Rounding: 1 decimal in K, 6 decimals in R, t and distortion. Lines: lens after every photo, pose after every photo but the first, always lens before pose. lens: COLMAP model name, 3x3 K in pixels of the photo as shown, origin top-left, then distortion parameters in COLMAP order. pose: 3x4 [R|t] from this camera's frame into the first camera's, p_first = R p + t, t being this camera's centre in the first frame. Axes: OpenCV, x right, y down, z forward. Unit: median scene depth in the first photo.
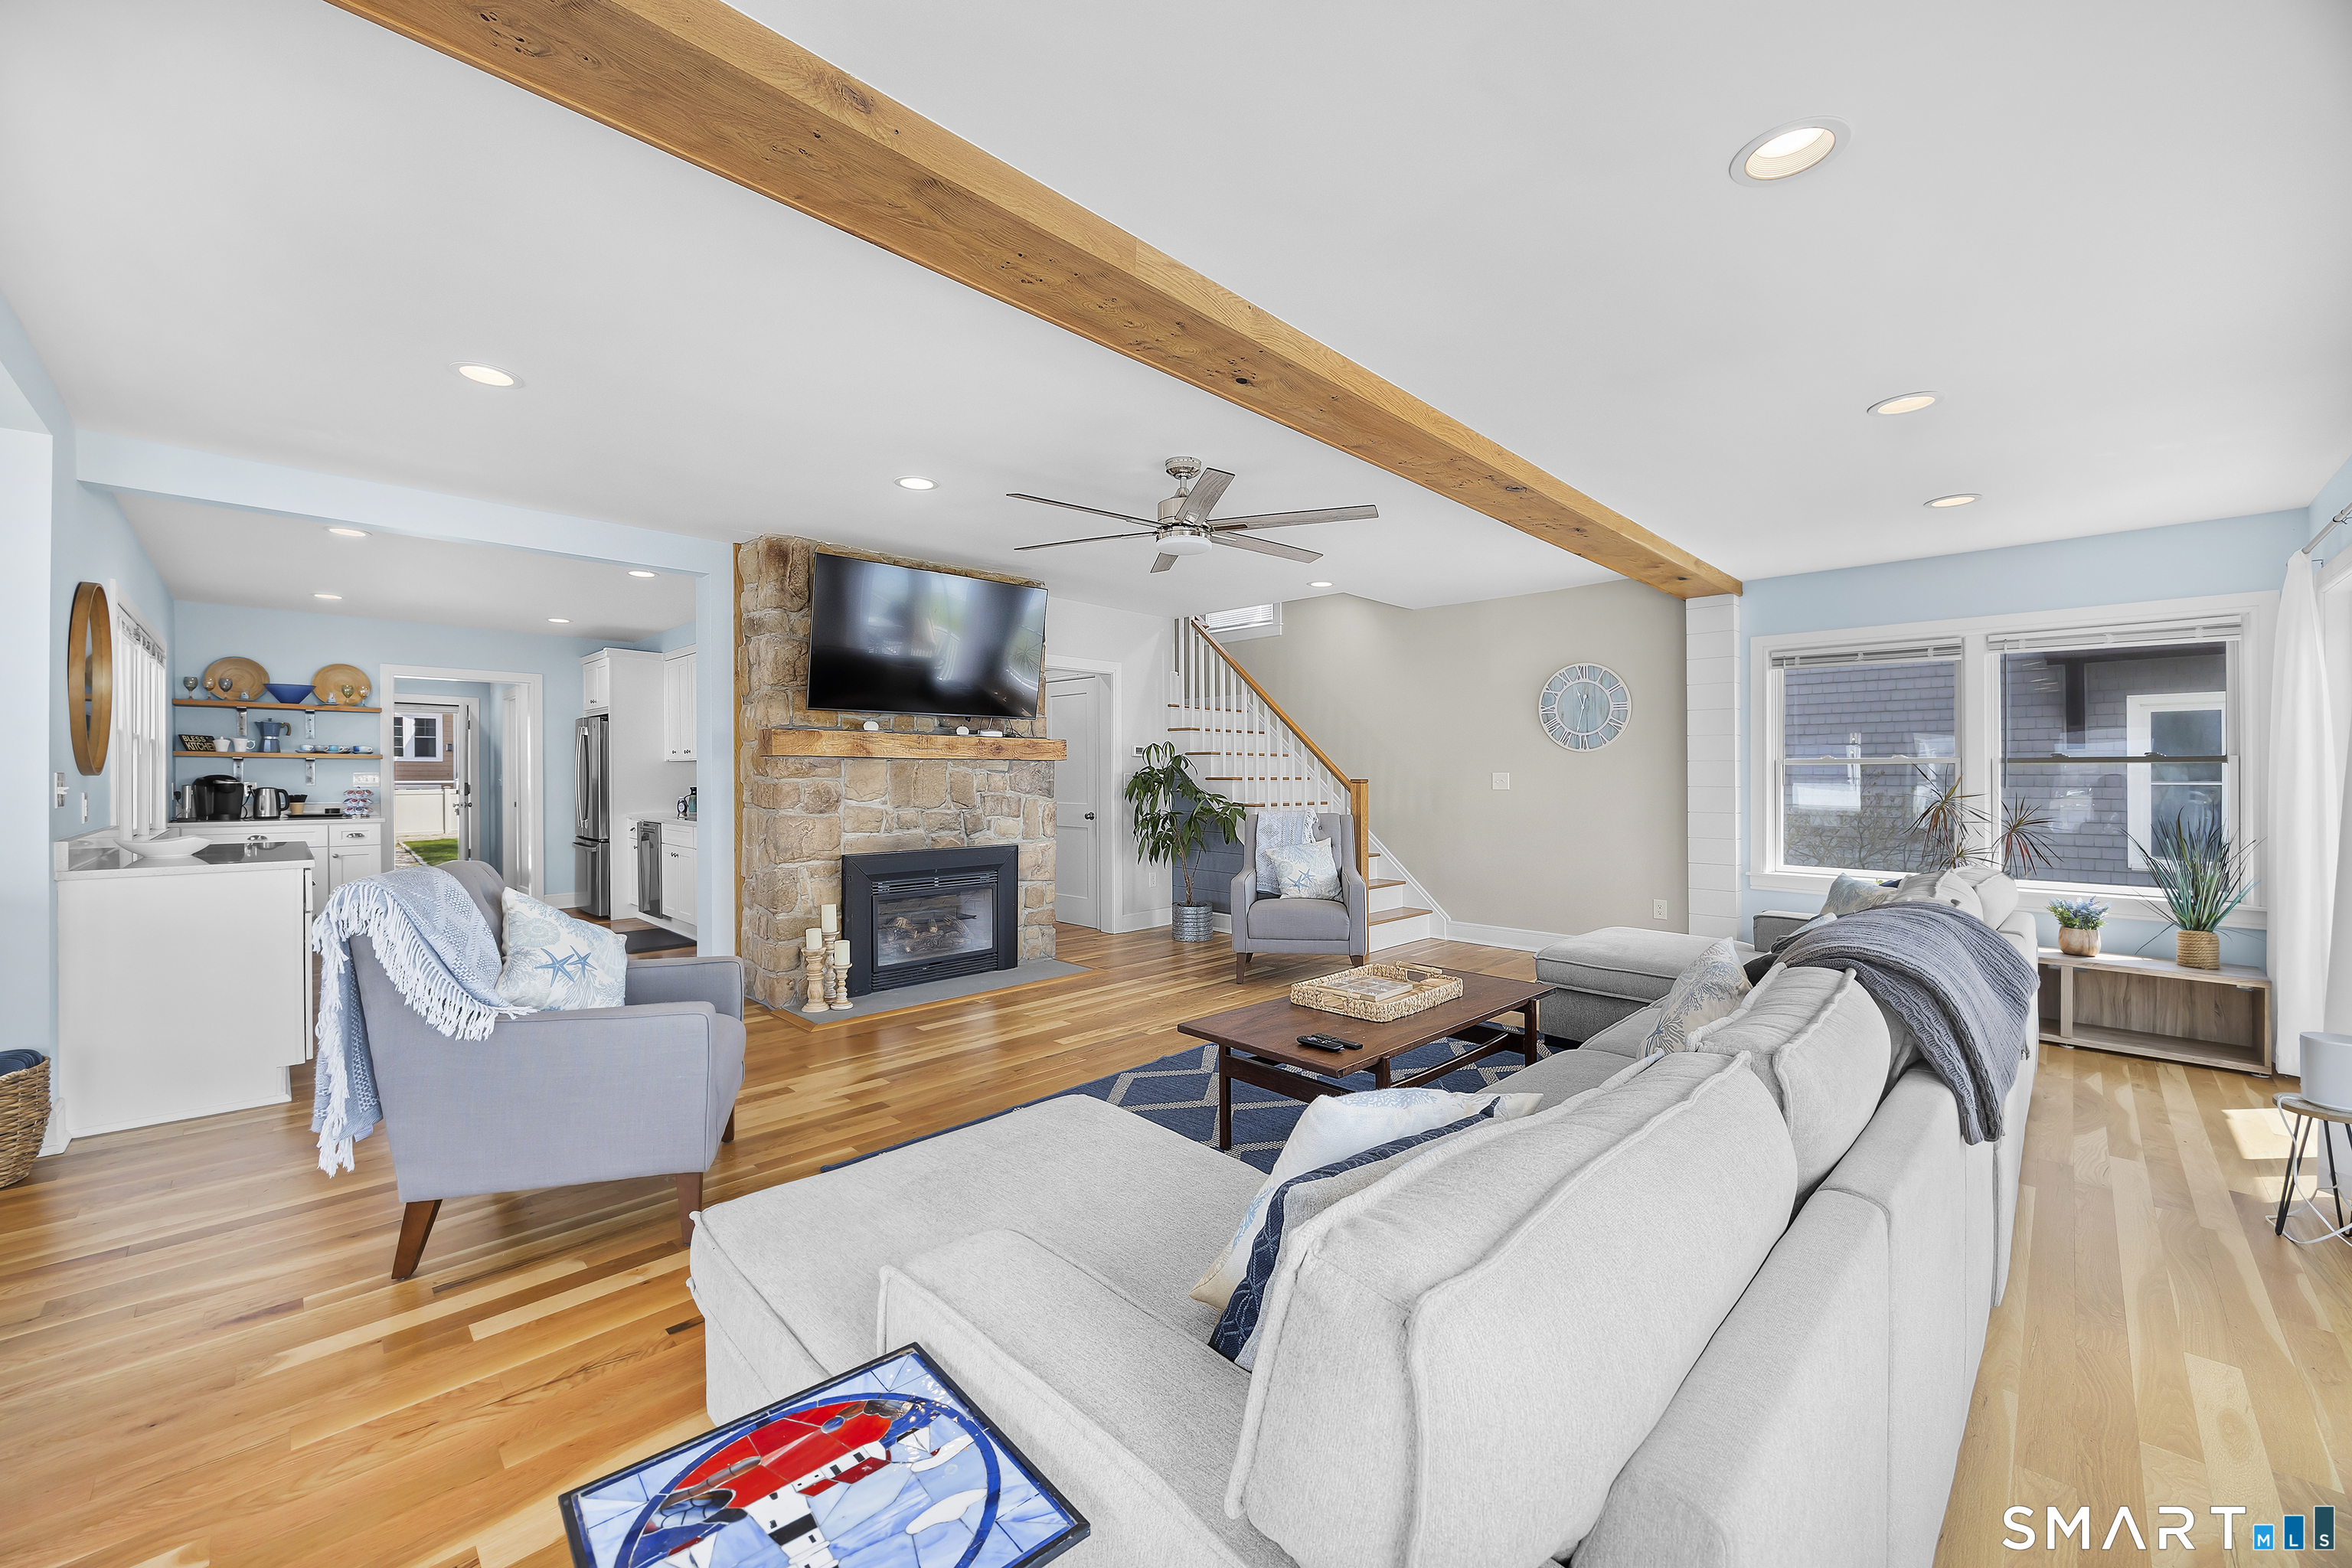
lens RADIAL K [[892.3, 0, 1176.0], [0, 892.3, 784.0], [0, 0, 1]] dist [-0.003084, -0.000415]
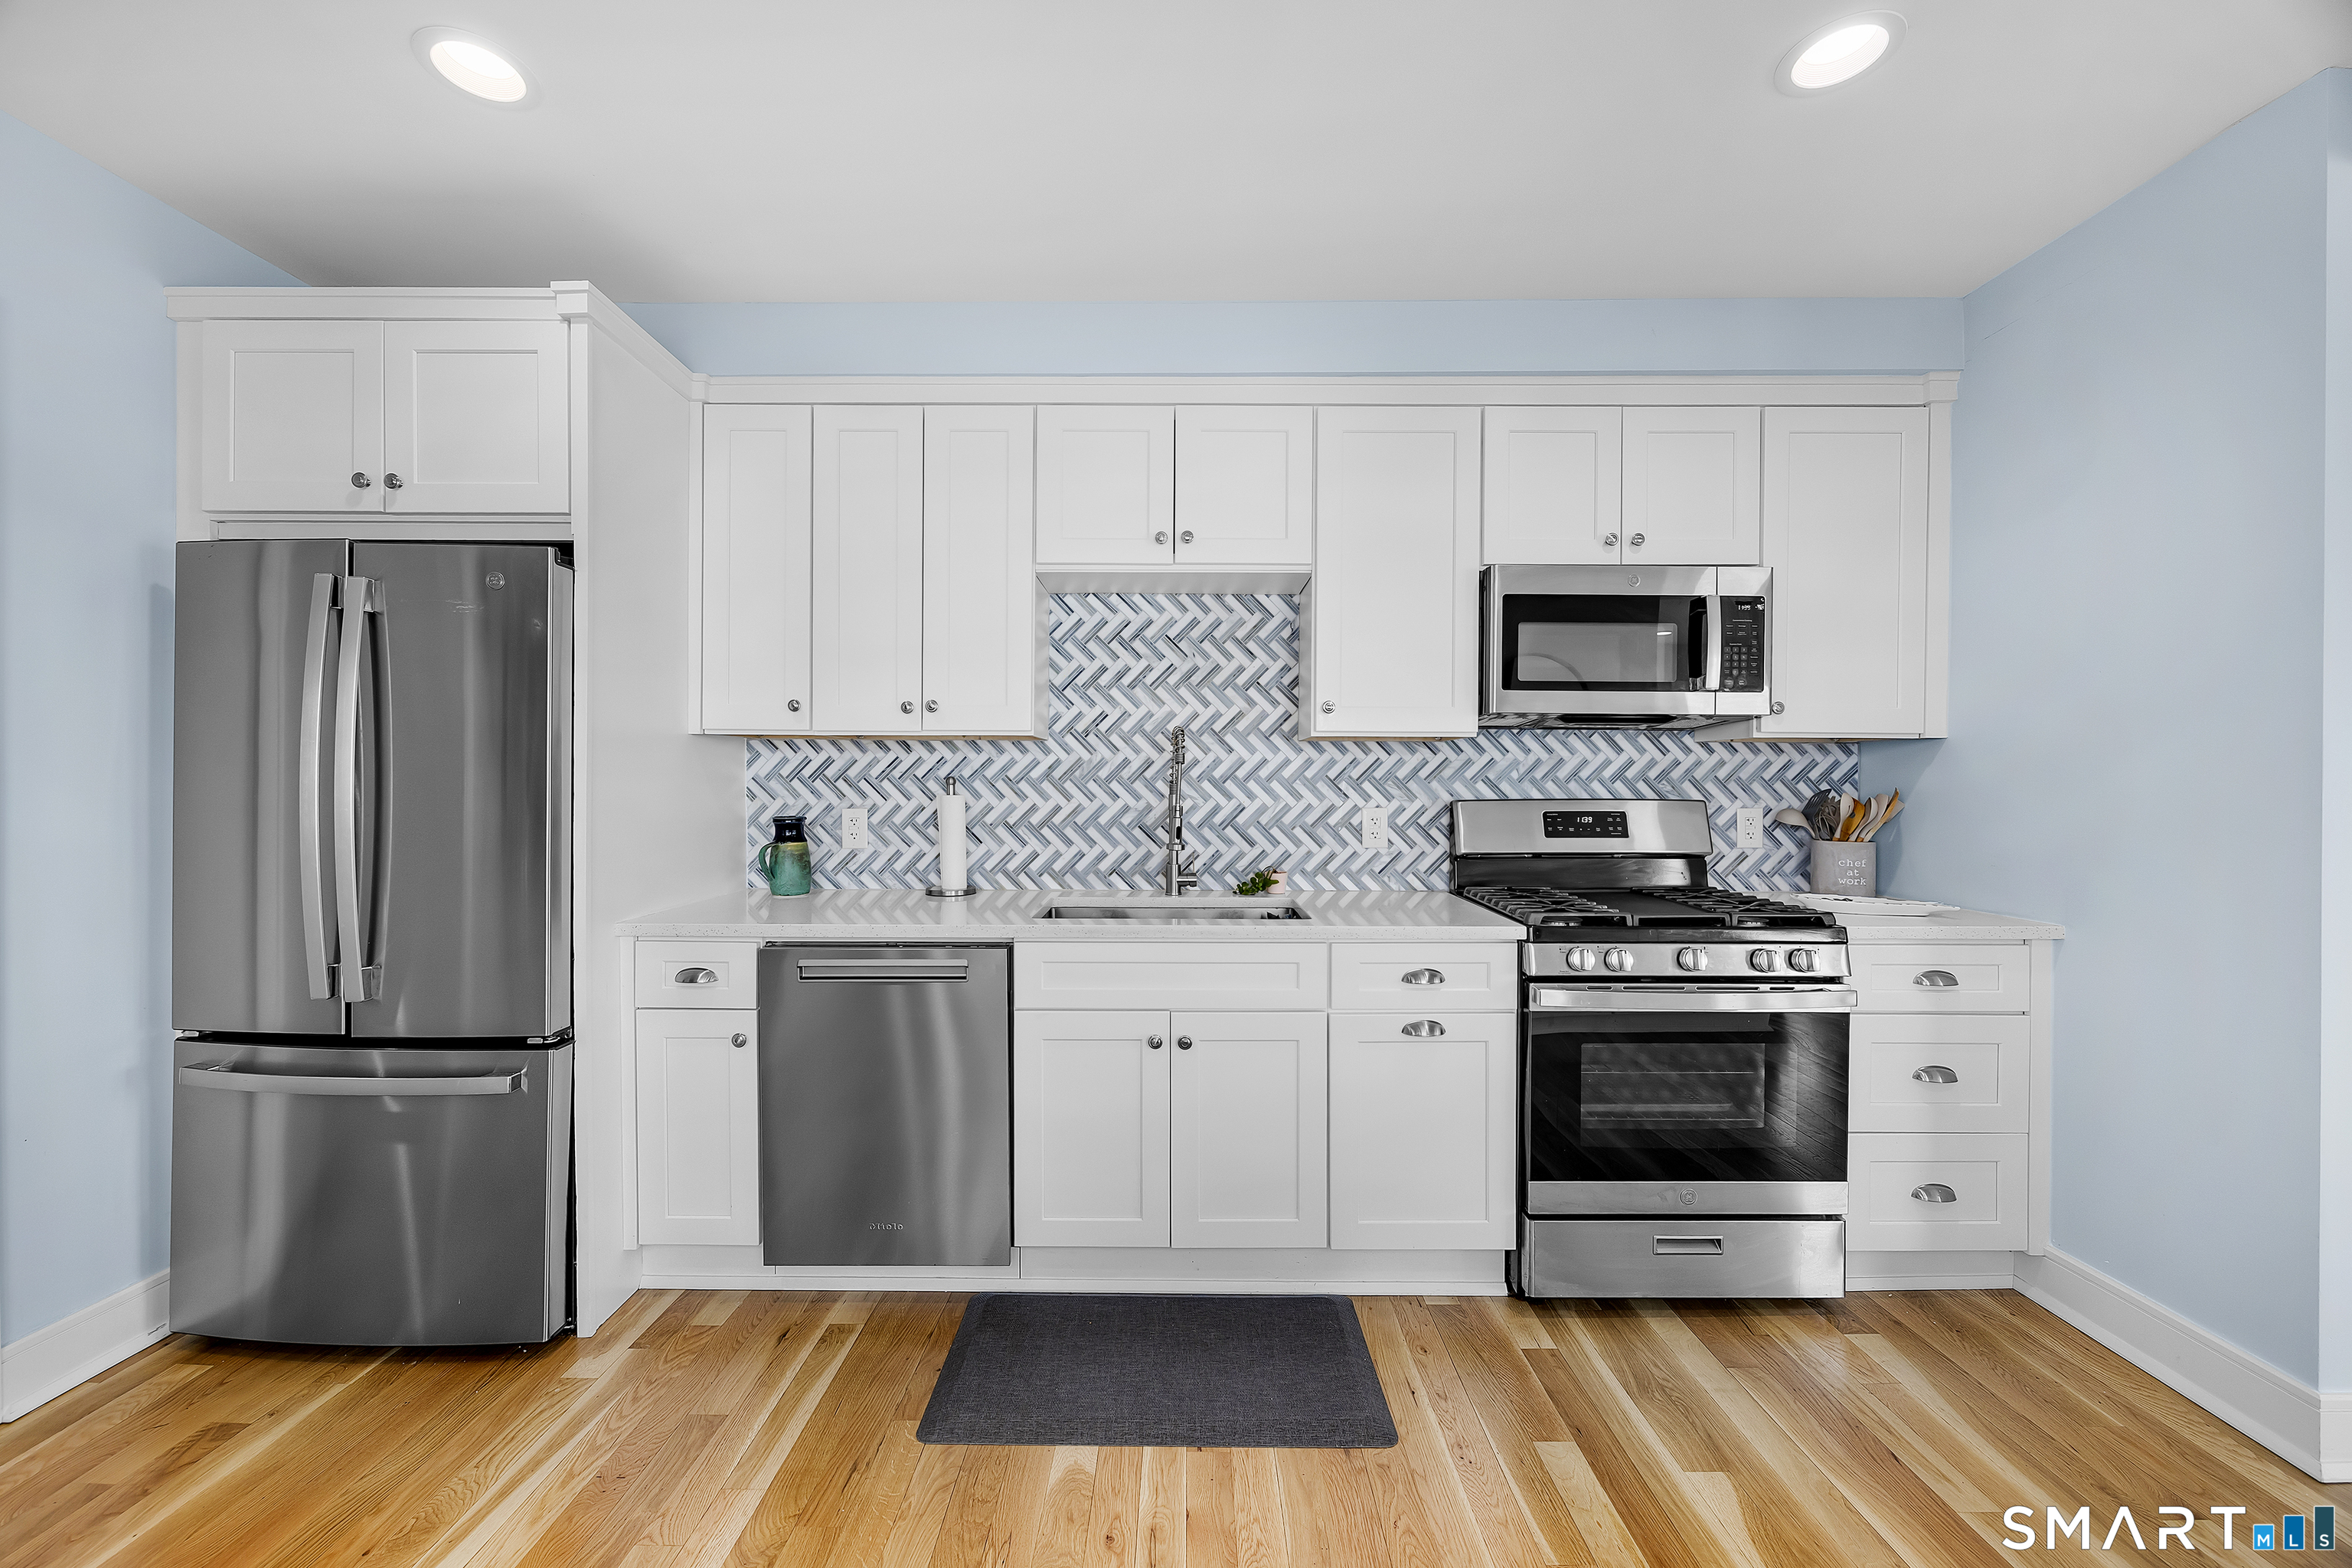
lens RADIAL K [[892.3, 0, 1176.0], [0, 892.3, 784.0], [0, 0, 1]] dist [-0.003084, -0.000415]
pose [[0.719238, -0.000595, 0.694763, -0.778284], [0.005116, 0.999977, -0.004439, -0.007364], [-0.694745, 0.006747, 0.719225, 0.782404]]
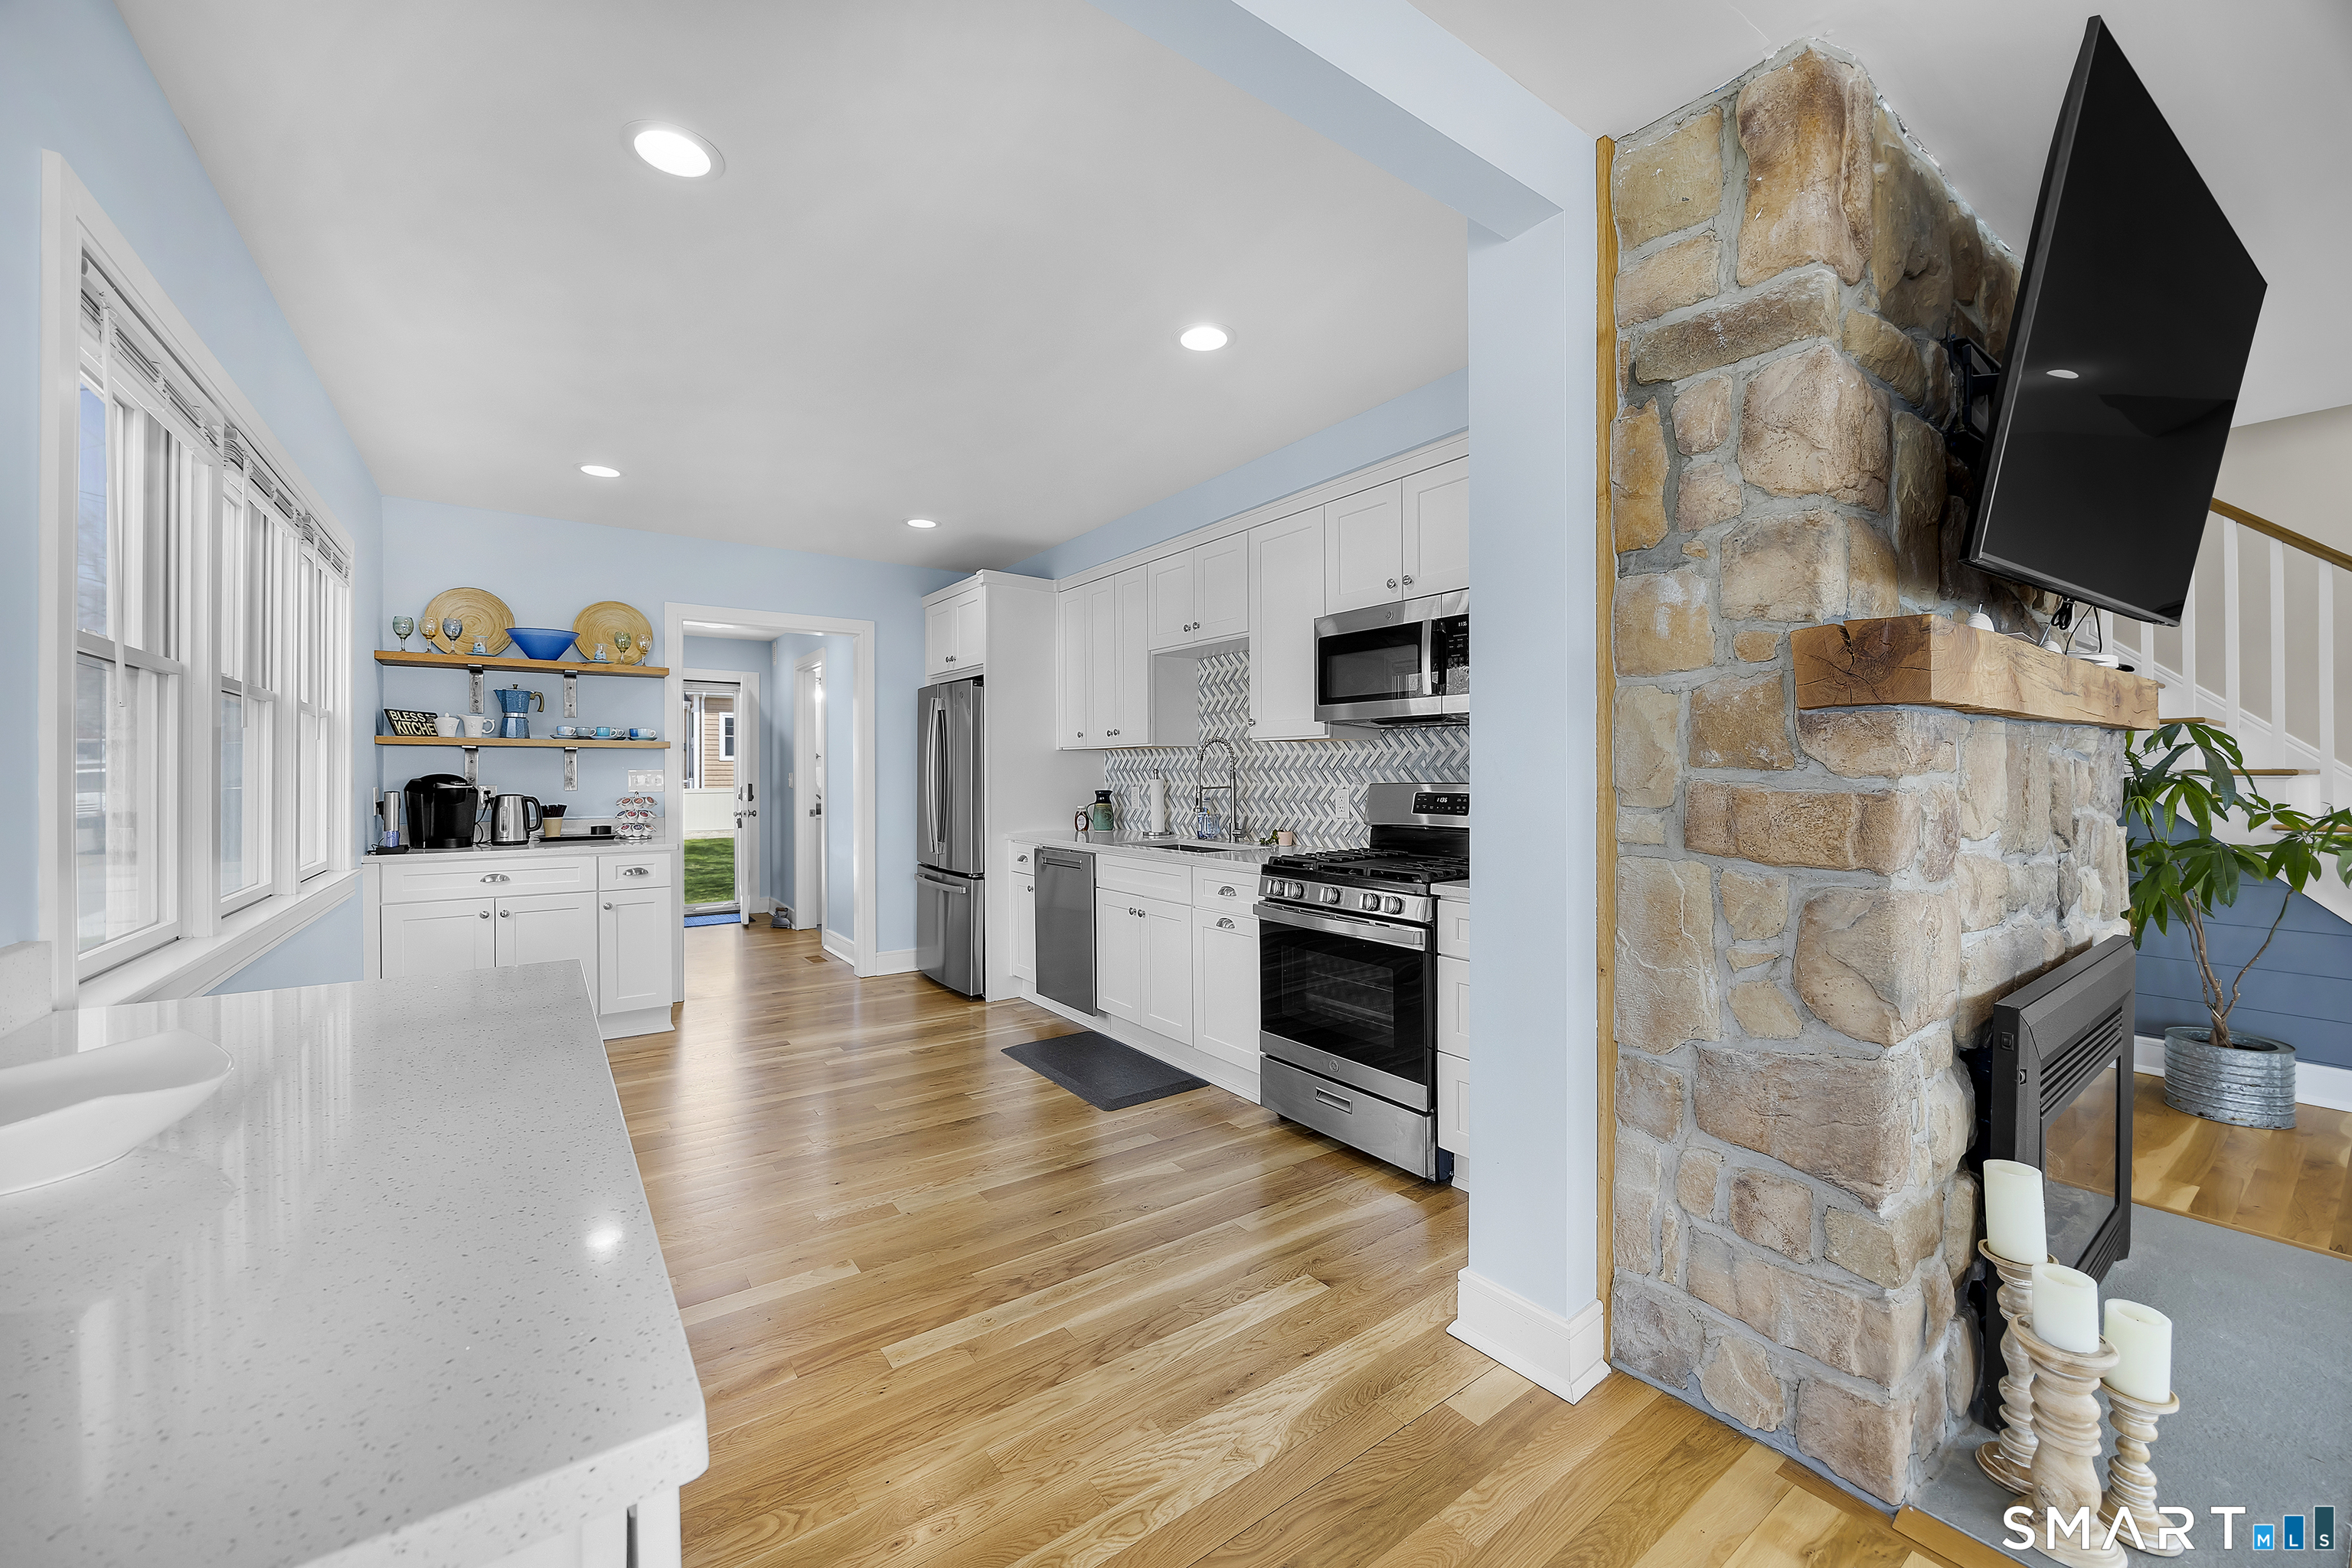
lens RADIAL K [[908.6, 0, 1185.1], [0, 908.6, 770.5], [0, 0, 1]] dist [-0.000811, 0.000040]
pose [[0.986288, -0.005801, -0.164931, -0.440495], [0.003968, 0.999927, -0.011443, -0.003434], [0.164985, 0.010632, 0.986239, 0.439412]]
